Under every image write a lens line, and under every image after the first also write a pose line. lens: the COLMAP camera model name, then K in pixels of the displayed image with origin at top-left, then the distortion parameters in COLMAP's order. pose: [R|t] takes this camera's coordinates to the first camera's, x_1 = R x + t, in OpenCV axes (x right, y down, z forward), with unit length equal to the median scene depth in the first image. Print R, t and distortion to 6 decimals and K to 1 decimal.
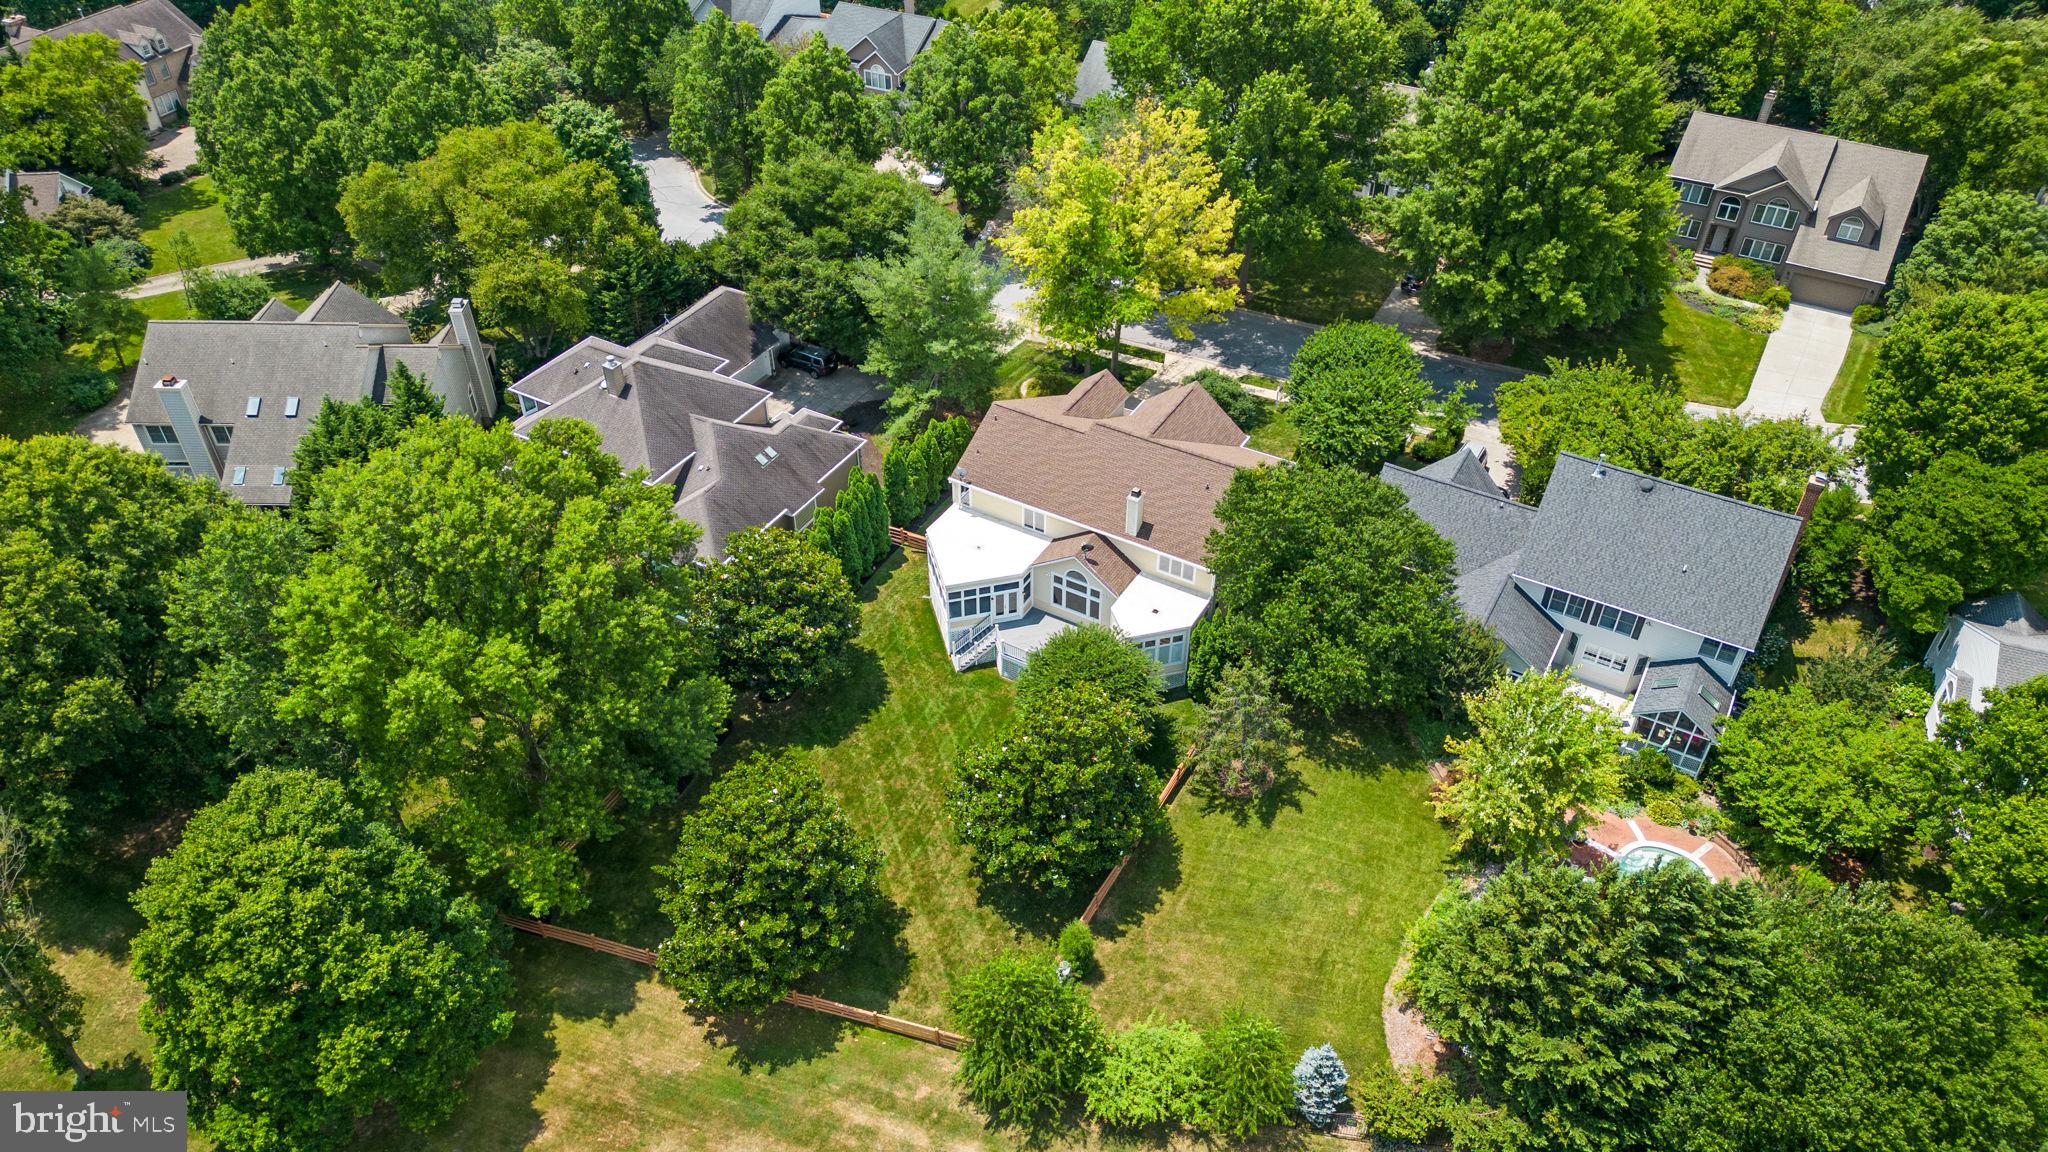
lens RADIAL K [[1380.6, 0, 1005.4], [0, 1380.6, 584.5], [0, 0, 1]] dist [0.053546, -0.045234]
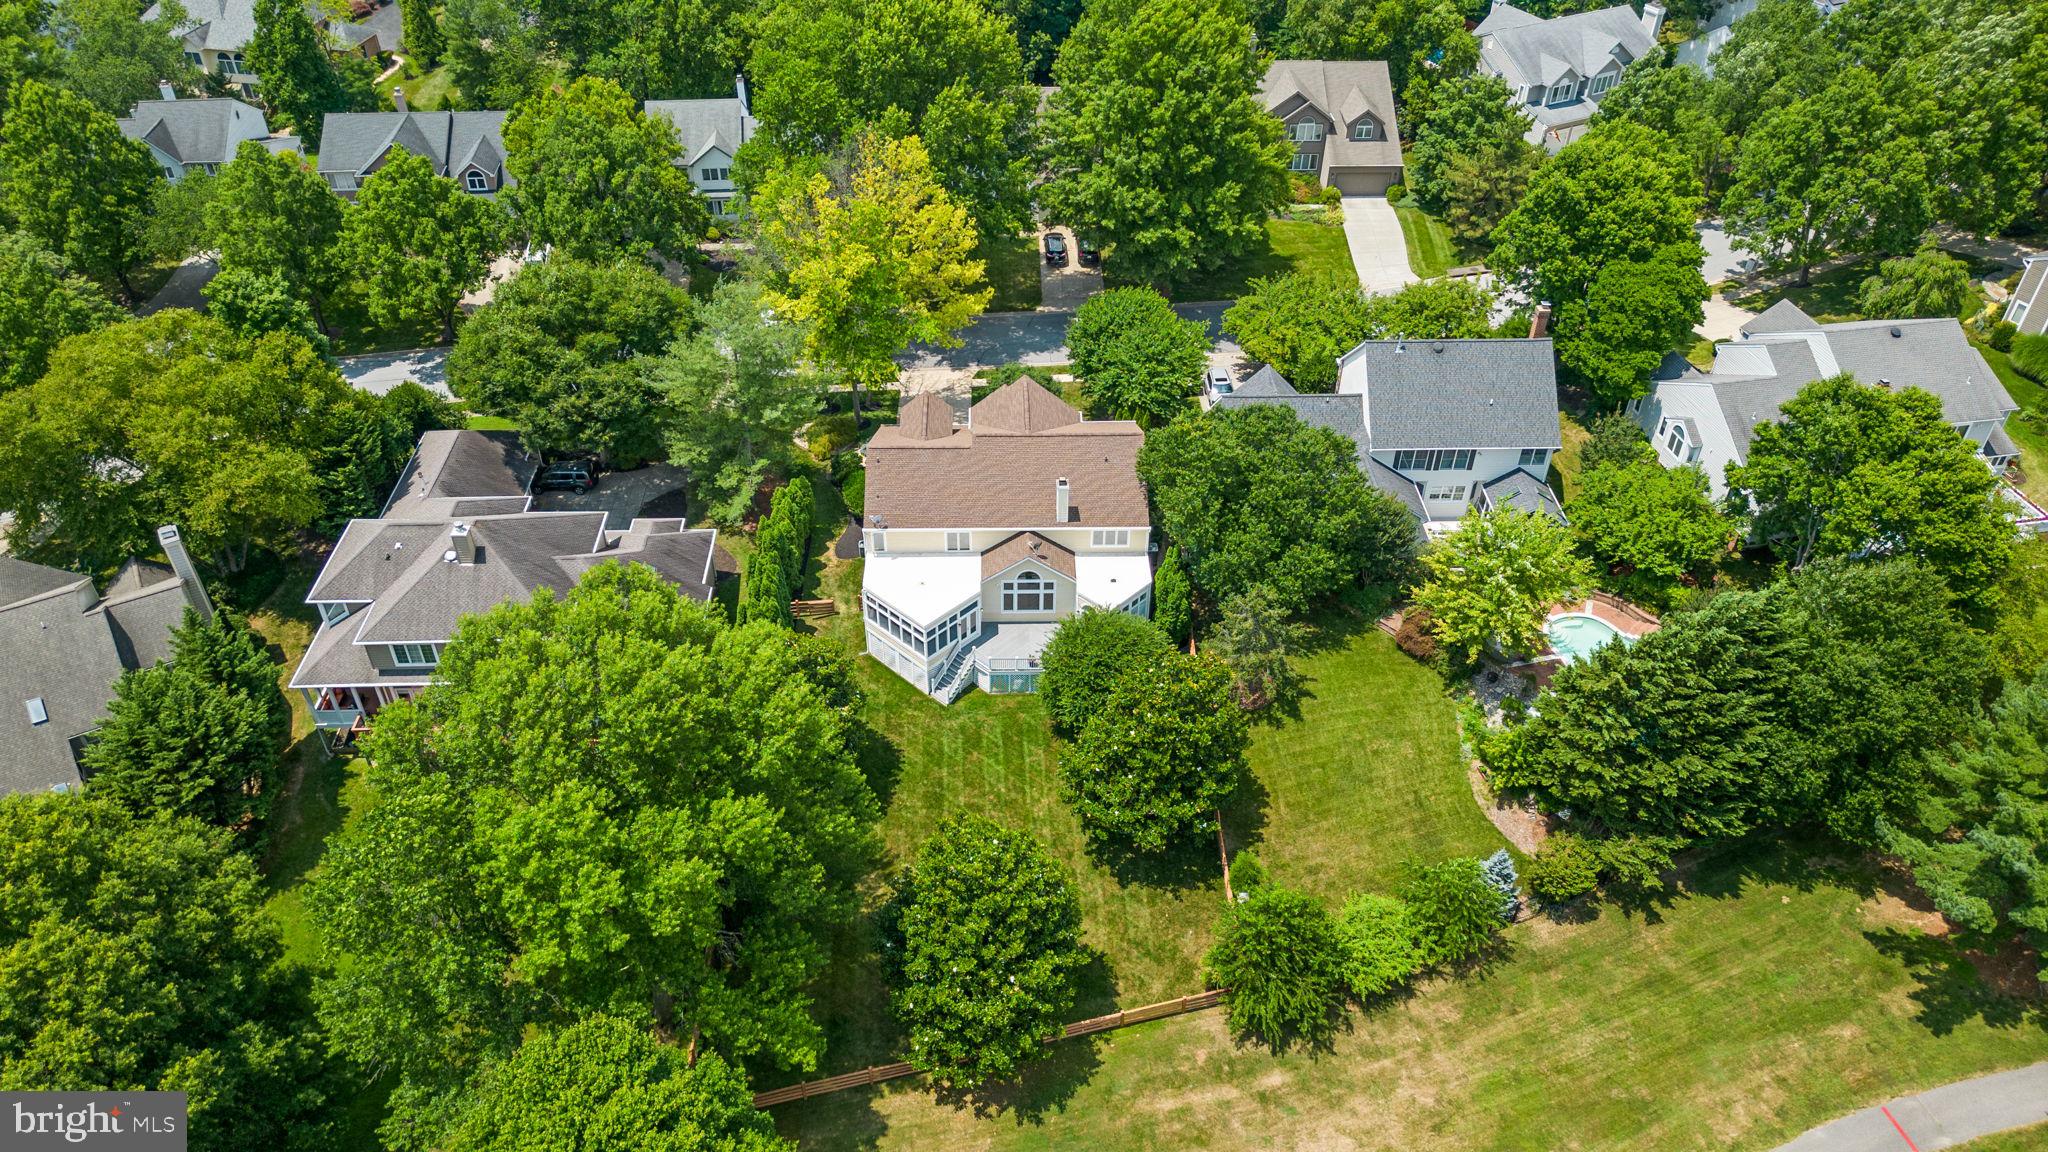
lens RADIAL K [[1380.6, 0, 1005.4], [0, 1380.6, 584.5], [0, 0, 1]] dist [0.053546, -0.045234]
pose [[0.859148, -0.326305, 0.394196, -0.378446], [0.334266, 0.941125, 0.050507, -0.058638], [-0.387468, 0.088373, 0.917638, 0.043116]]
